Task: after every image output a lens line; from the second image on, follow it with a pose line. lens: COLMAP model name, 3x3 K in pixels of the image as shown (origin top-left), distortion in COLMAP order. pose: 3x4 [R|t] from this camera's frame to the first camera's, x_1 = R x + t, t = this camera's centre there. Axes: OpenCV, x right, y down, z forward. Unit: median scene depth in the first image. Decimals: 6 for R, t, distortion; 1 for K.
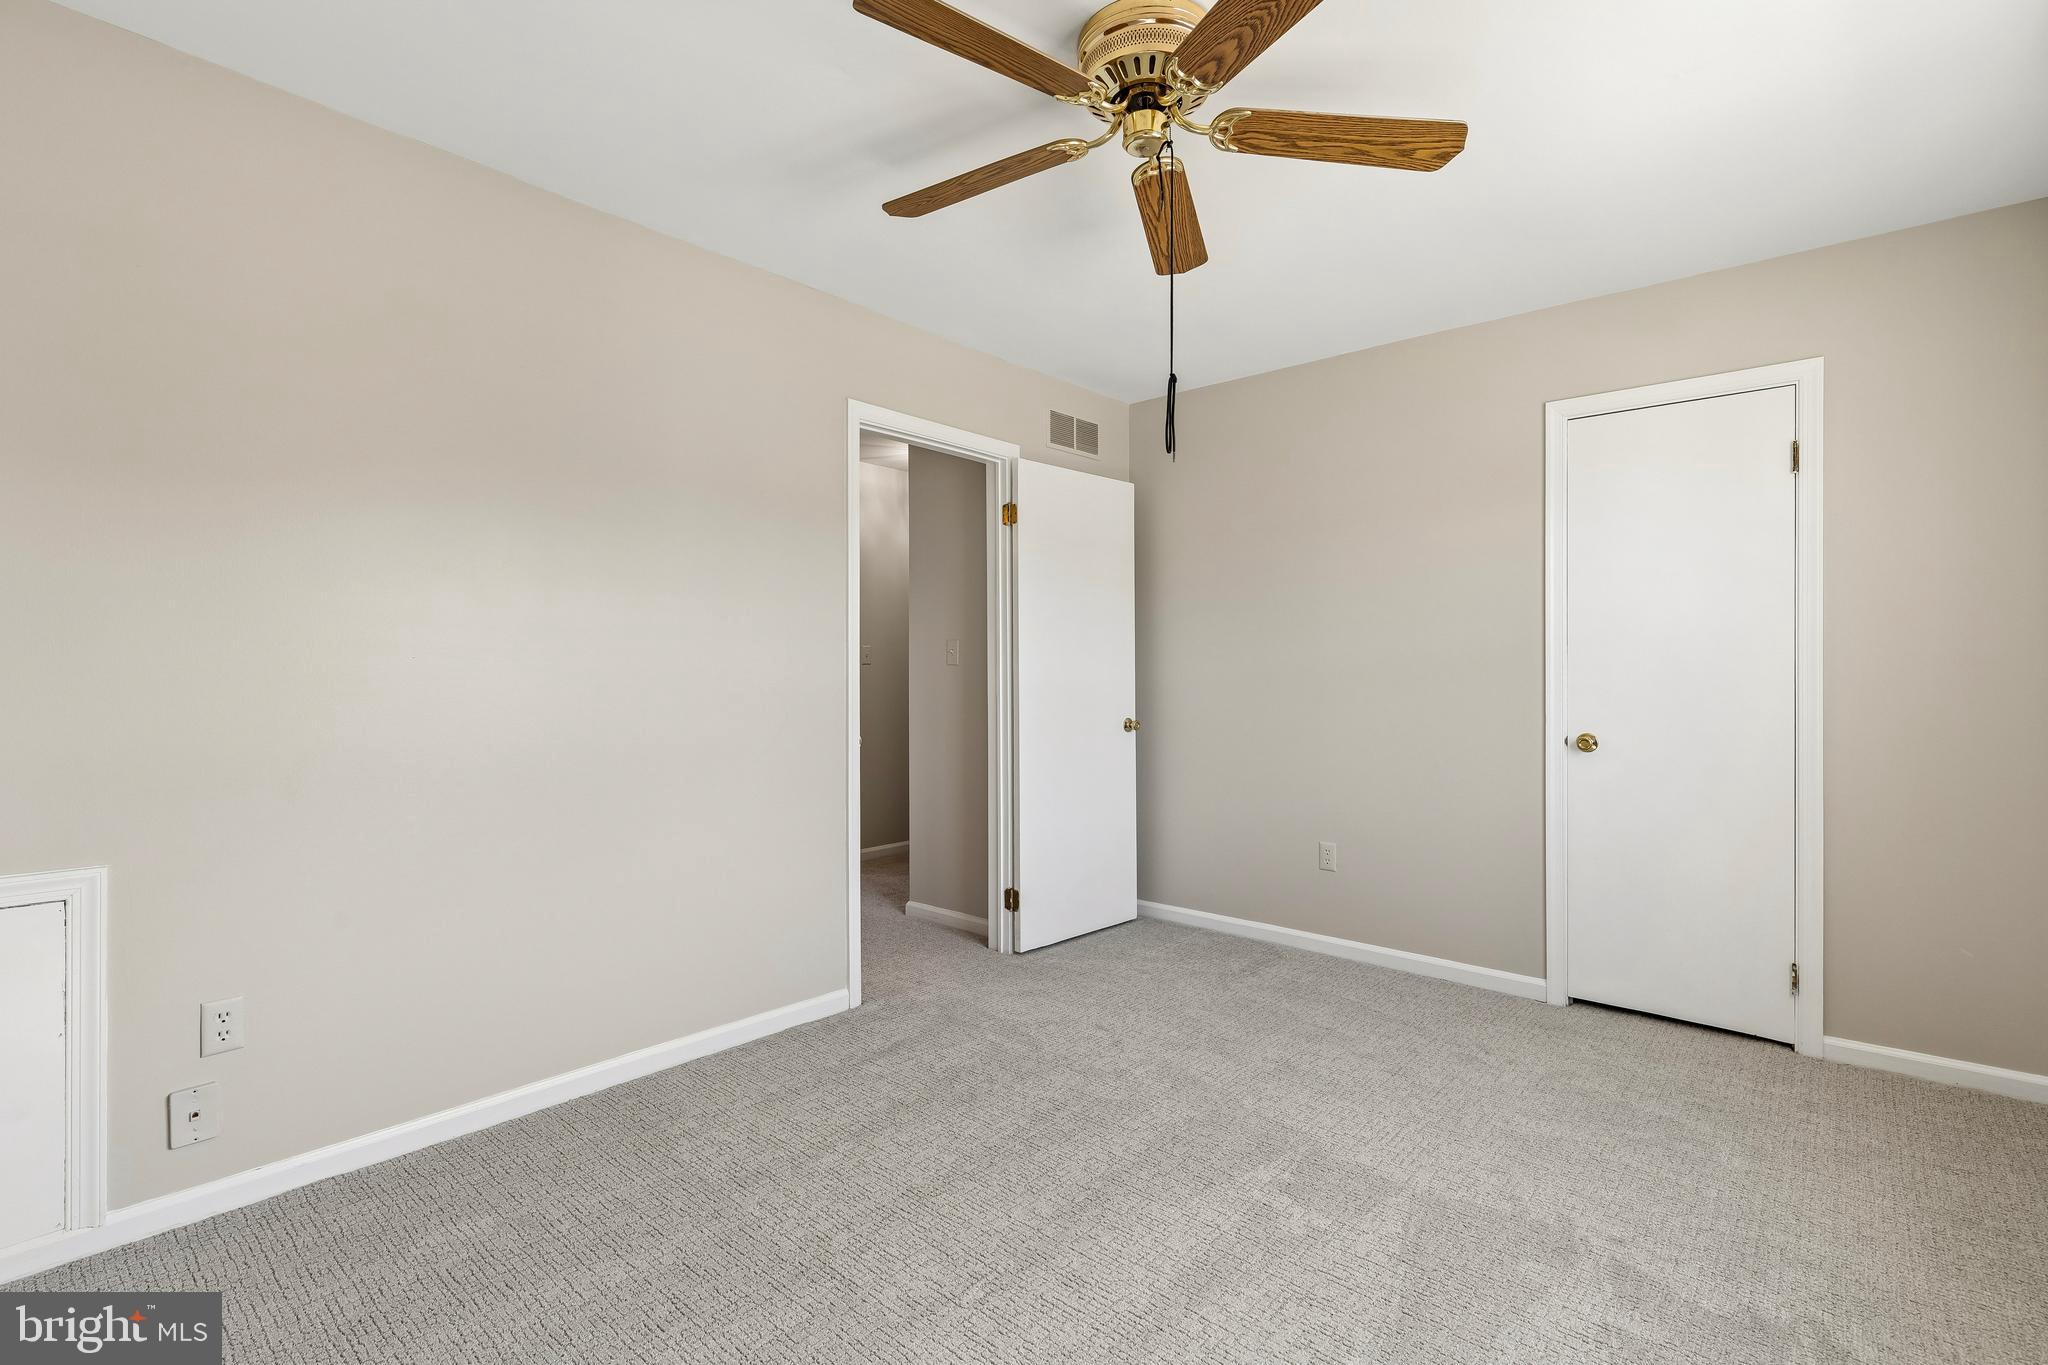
lens RADIAL K [[926.4, 0, 1021.4], [0, 926.4, 665.5], [0, 0, 1]] dist [0.005254, -0.000143]
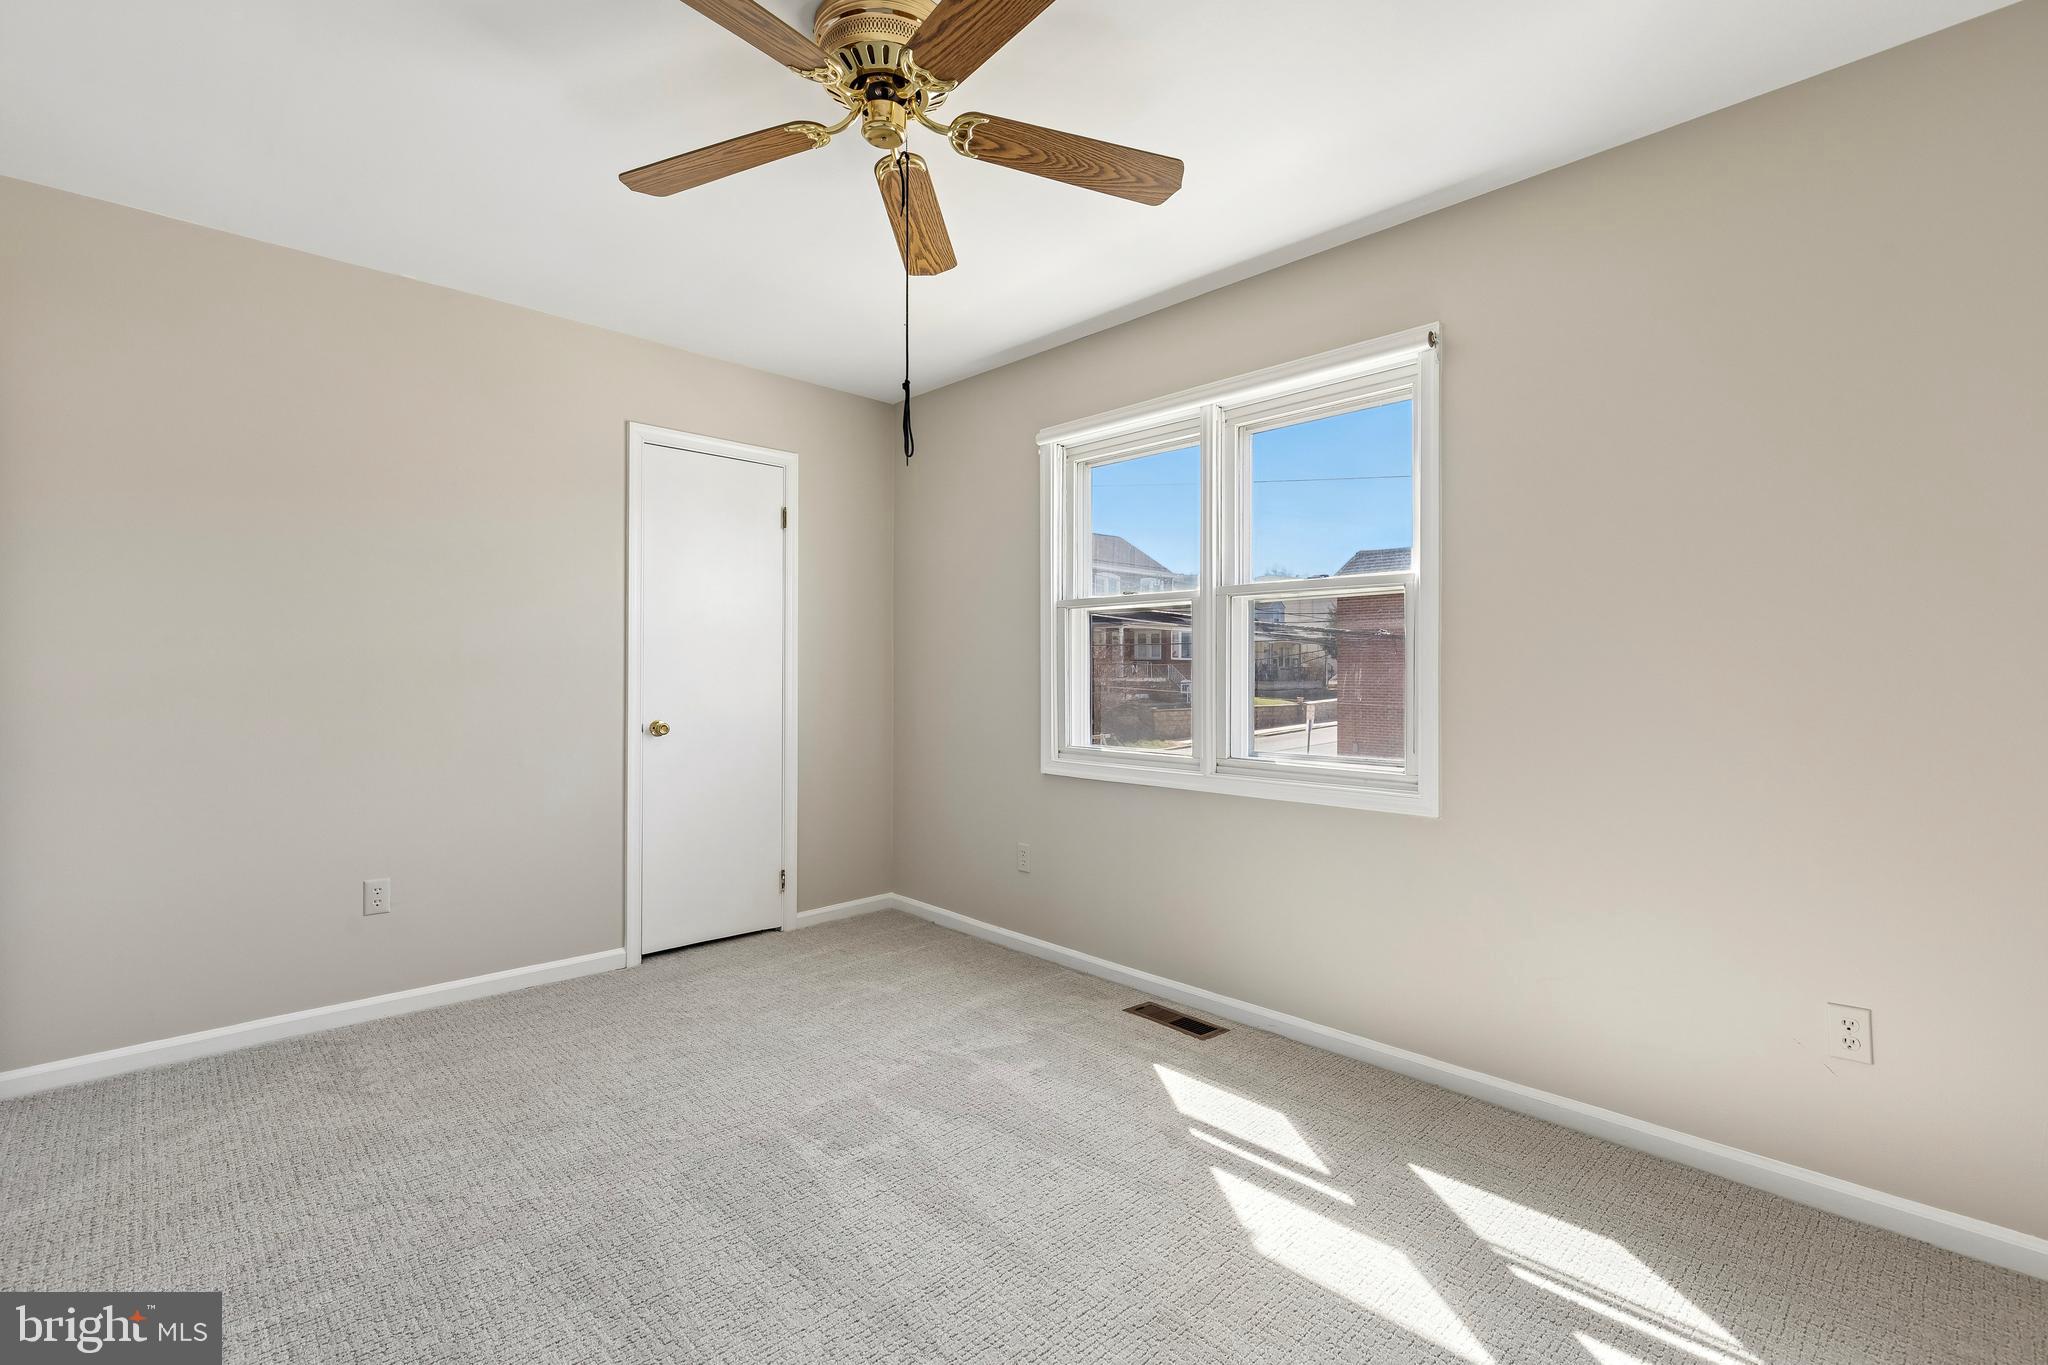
lens RADIAL K [[932.4, 0, 1014.7], [0, 932.4, 673.0], [0, 0, 1]] dist [0.000866, 0.000189]
pose [[0.080464, -0.004688, 0.996746, -0.649487], [-0.013473, 0.999892, 0.005791, 0.001492], [-0.996666, -0.013895, 0.080393, 0.595427]]
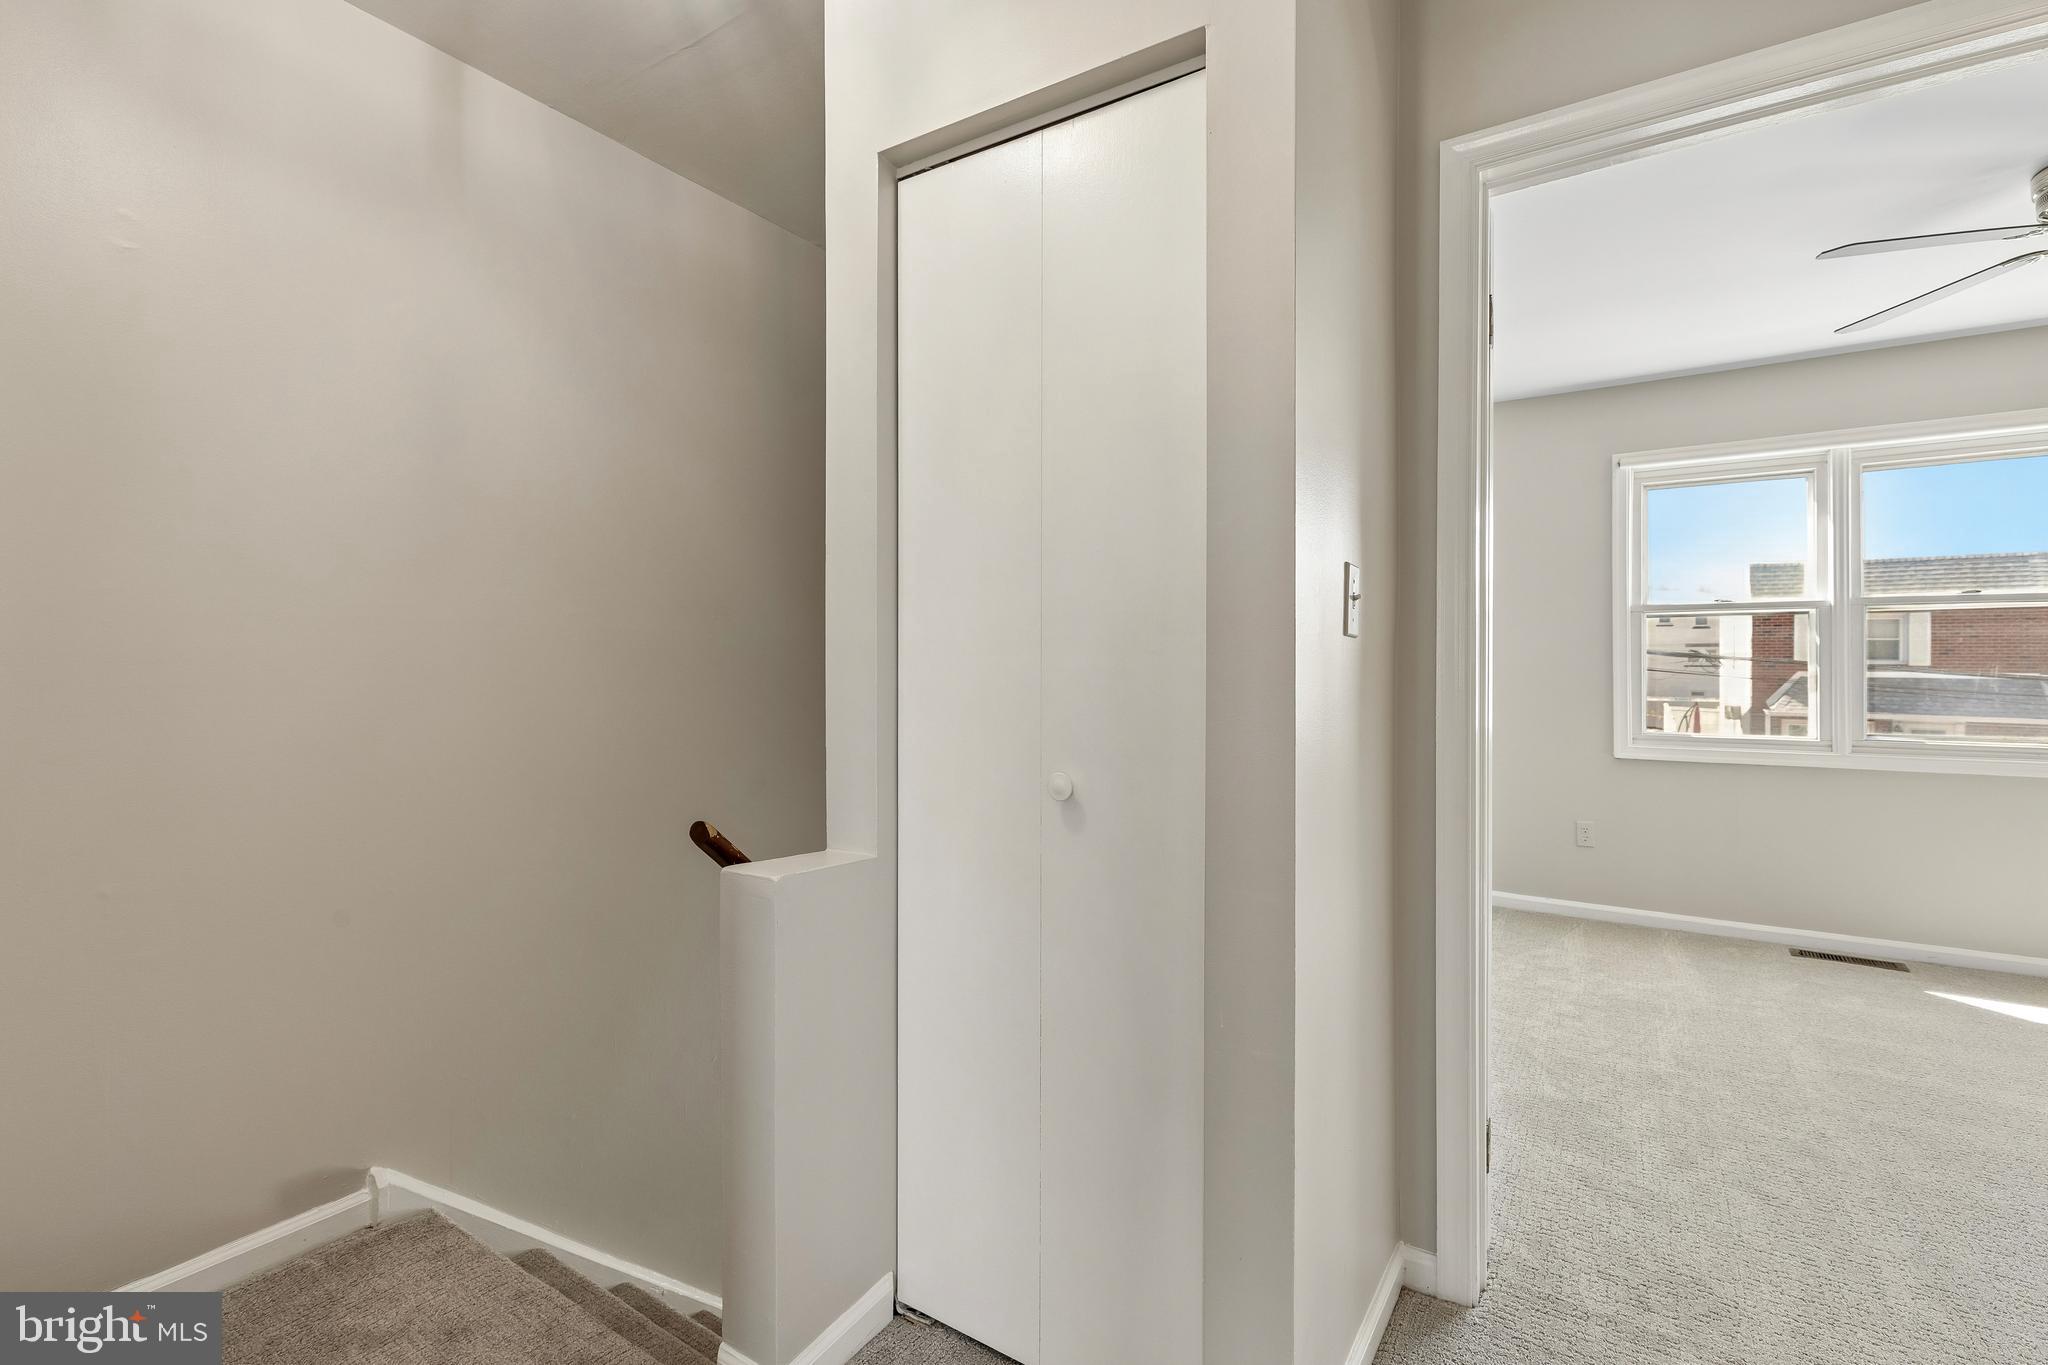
lens RADIAL K [[926.4, 0, 1021.4], [0, 926.4, 665.5], [0, 0, 1]] dist [0.005254, -0.000143]
pose [[-0.148338, -0.005152, 0.988923, -0.674272], [-0.013062, 0.999909, 0.003250, 0.010358], [-0.988850, -0.012435, -0.148392, 1.995792]]
